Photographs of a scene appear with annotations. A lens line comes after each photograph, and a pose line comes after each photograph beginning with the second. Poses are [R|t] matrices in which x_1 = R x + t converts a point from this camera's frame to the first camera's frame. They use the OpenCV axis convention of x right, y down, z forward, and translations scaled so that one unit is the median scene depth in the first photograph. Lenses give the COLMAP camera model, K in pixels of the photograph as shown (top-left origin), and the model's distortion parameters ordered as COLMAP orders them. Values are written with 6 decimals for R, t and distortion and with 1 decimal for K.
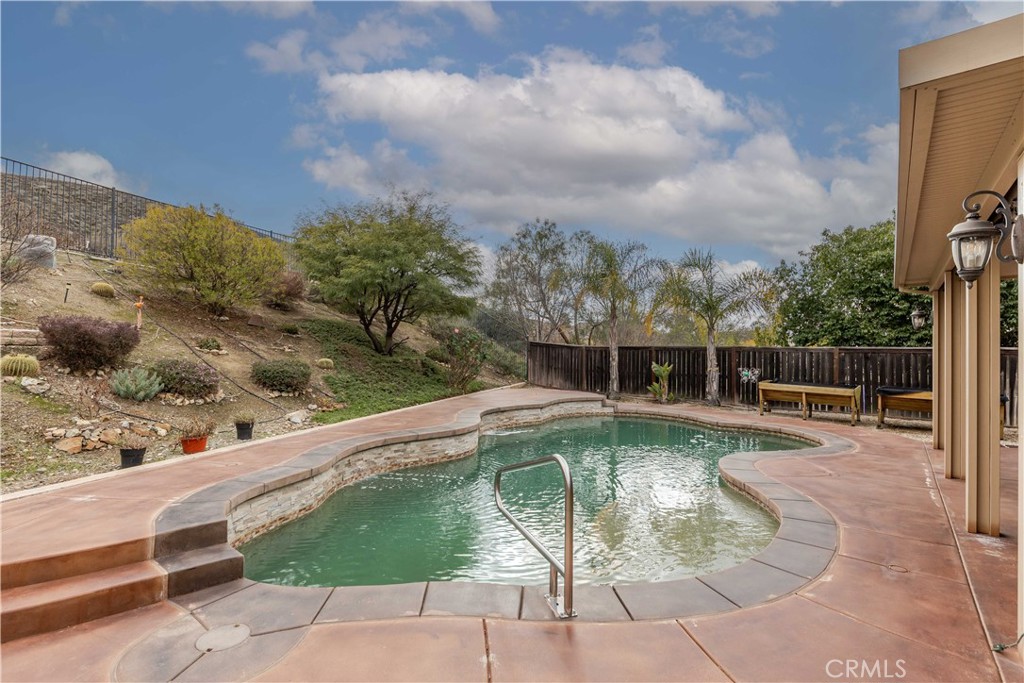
lens RADIAL K [[489.4, 0, 506.9], [0, 489.4, 347.3], [0, 0, 1]] dist [-0.003237, 0.000563]
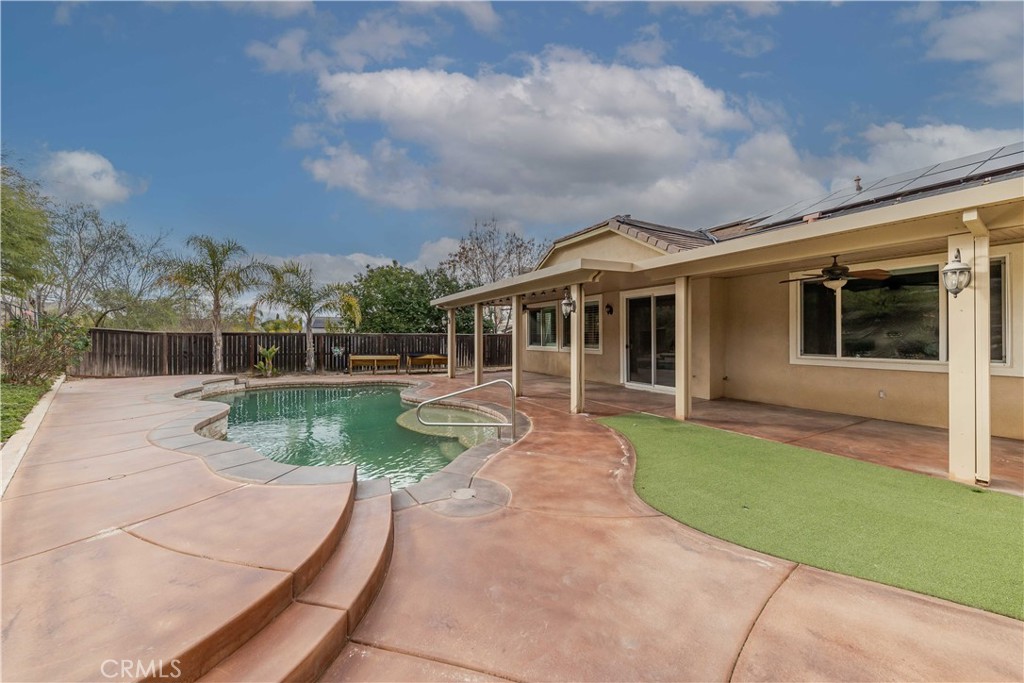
lens RADIAL K [[392.5, 0, 487.4], [0, 392.5, 333.2], [0, 0, 1]] dist [0.015622, -0.000292]
pose [[0.401750, -0.000770, 0.915749, -0.414439], [-0.000786, 0.999999, 0.001185, -0.002240], [-0.915749, -0.001196, 0.401749, 0.071738]]
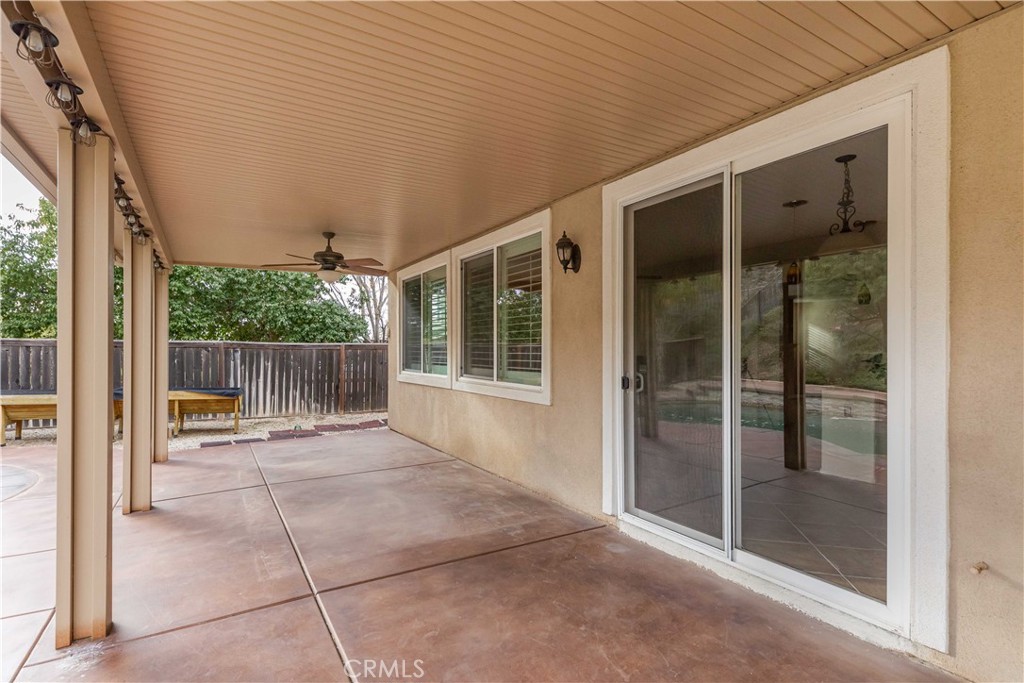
lens RADIAL K [[489.4, 0, 506.2], [0, 489.4, 343.8], [0, 0, 1]] dist [-0.003237, 0.000563]
pose [[0.356841, 0.011889, 0.934089, 0.208707], [-0.008214, 0.999920, -0.009589, 0.007990], [-0.934129, -0.004251, 0.356910, 0.100506]]
